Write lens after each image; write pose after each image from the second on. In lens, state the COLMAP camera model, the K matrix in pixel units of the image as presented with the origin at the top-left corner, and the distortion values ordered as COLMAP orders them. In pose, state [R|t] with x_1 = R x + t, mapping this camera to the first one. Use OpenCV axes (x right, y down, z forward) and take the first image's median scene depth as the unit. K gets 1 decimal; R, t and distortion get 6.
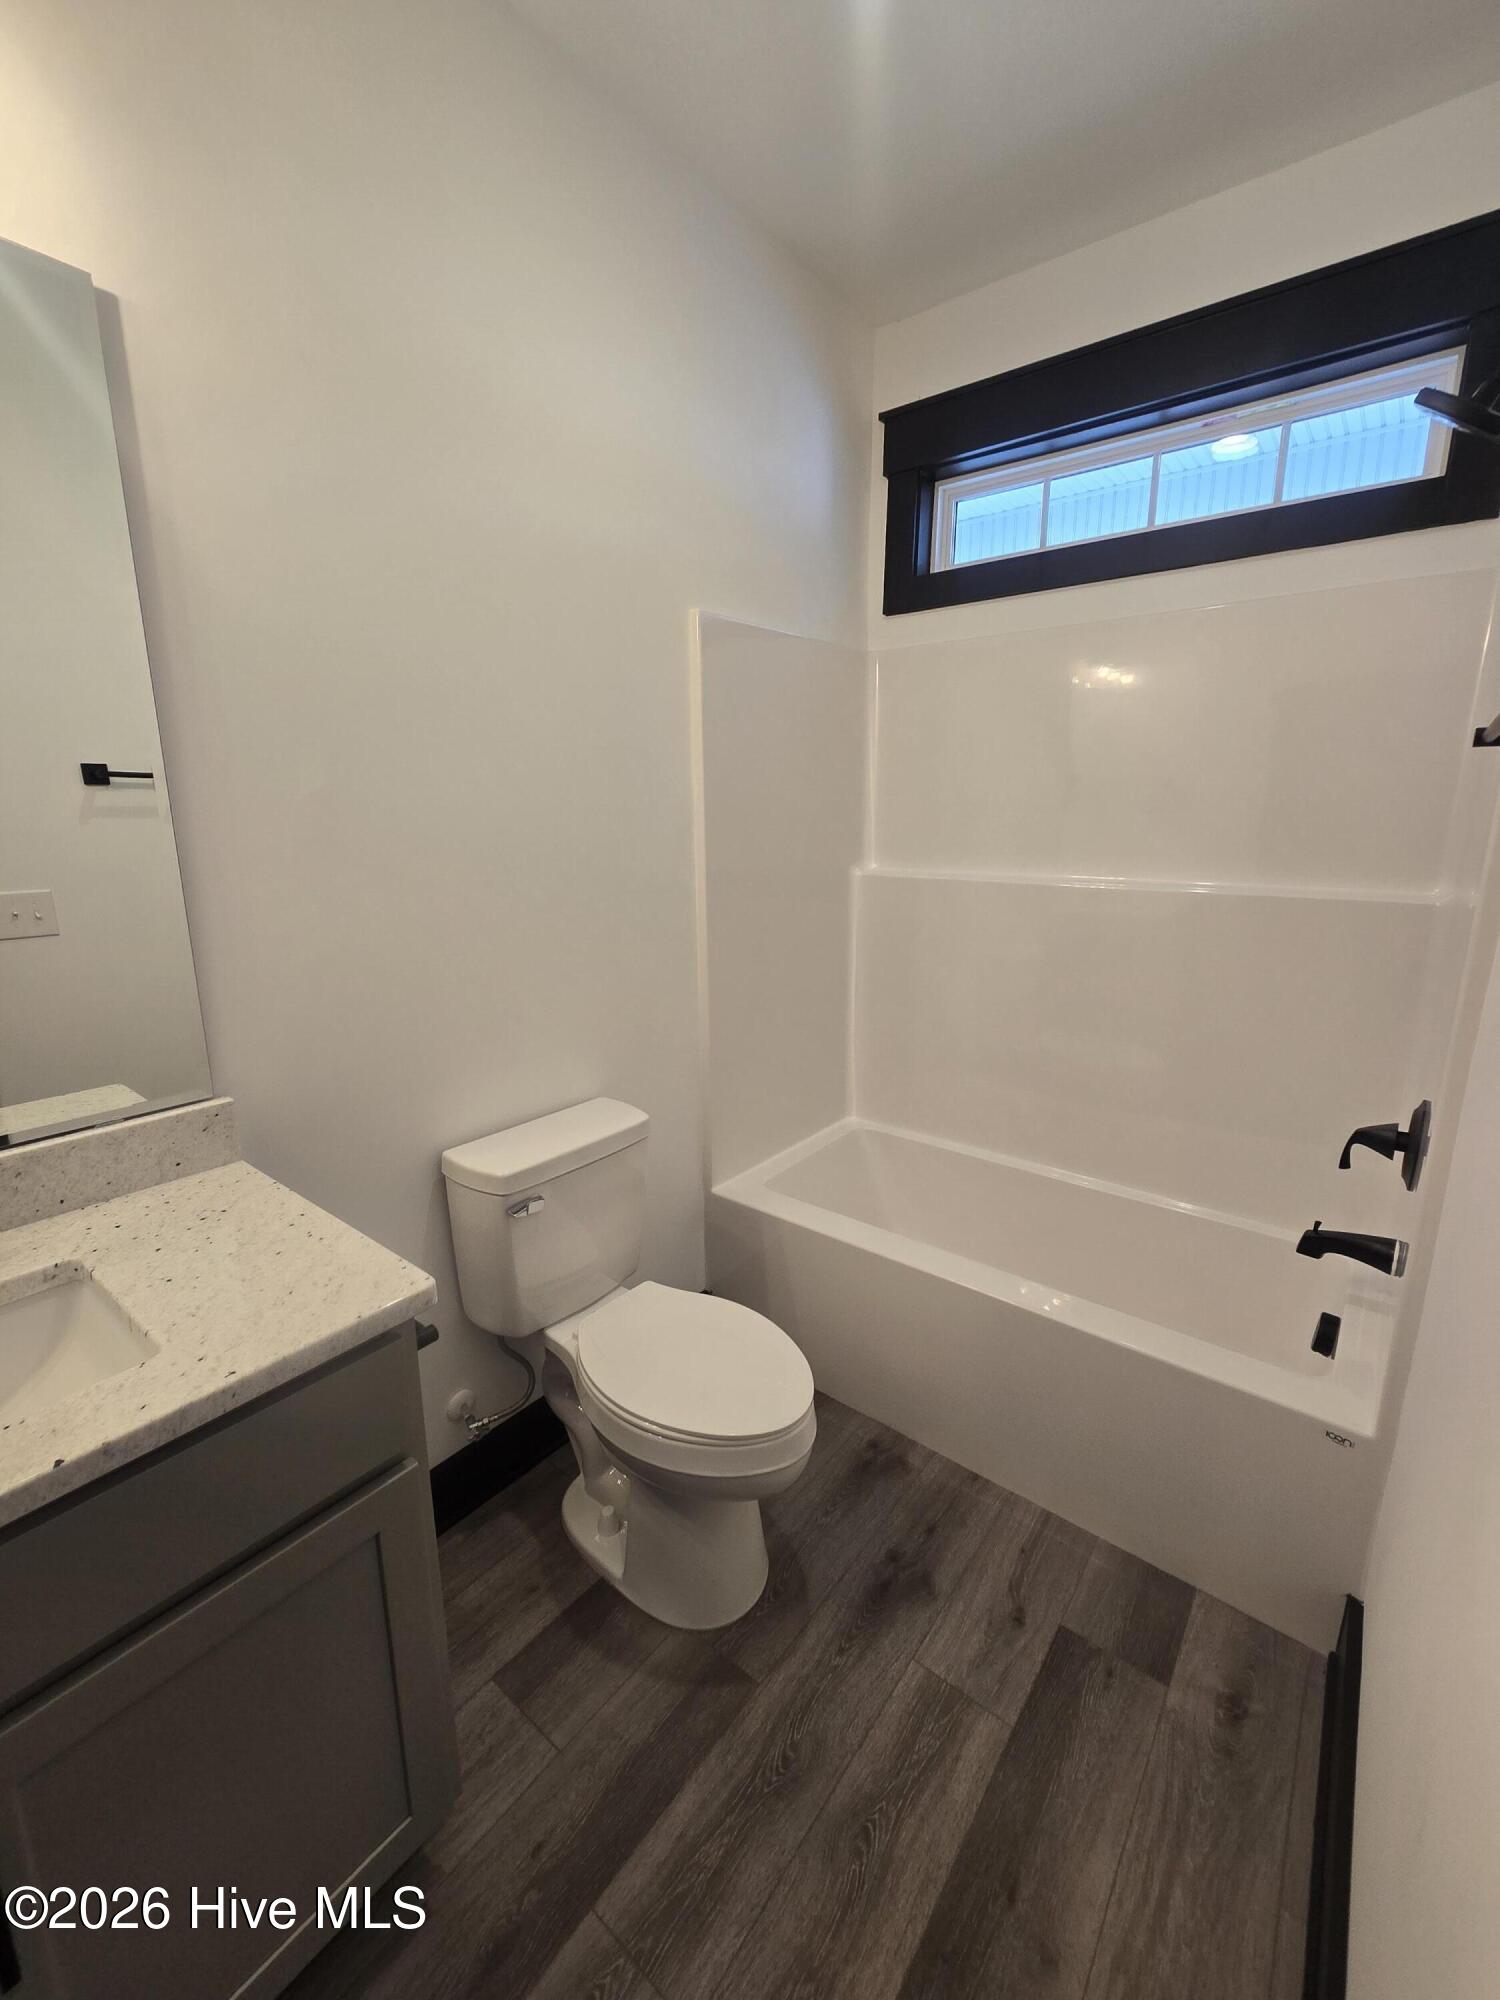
lens RADIAL K [[819.0, 0, 754.1], [0, 819.0, 994.0], [0, 0, 1]] dist [0.001436, 0.000433]
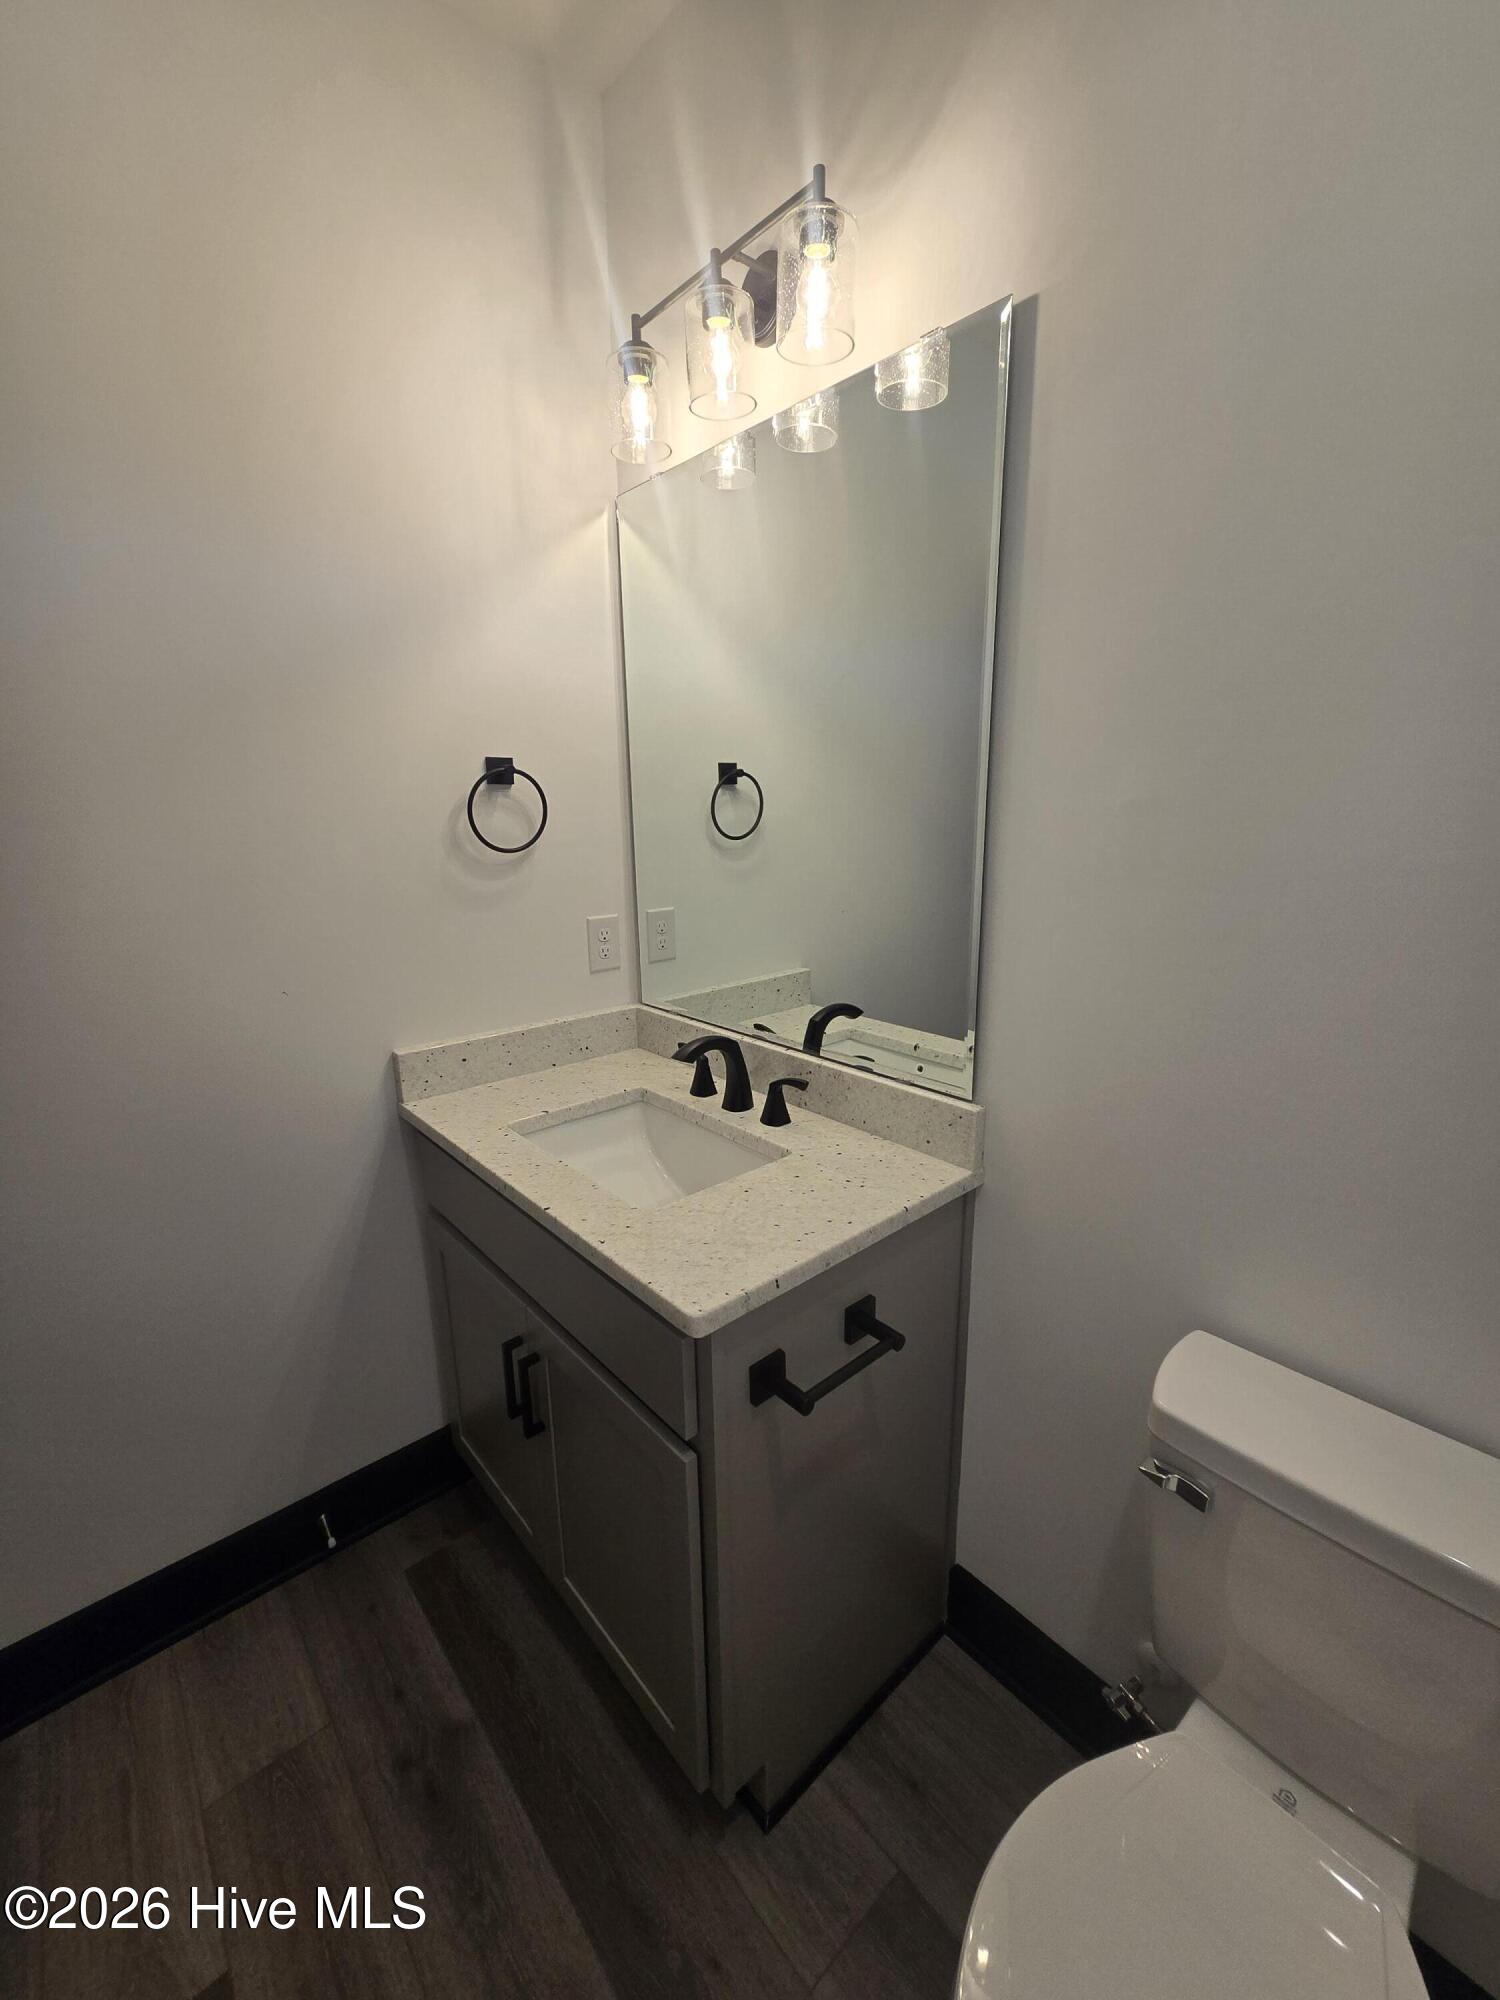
lens RADIAL K [[819.0, 0, 754.1], [0, 819.0, 994.0], [0, 0, 1]] dist [0.001436, 0.000433]
pose [[-0.174971, 0.226912, -0.958069, 0.357182], [-0.203668, 0.943691, 0.260702, -0.225289], [0.963278, 0.240743, -0.118904, 0.880927]]
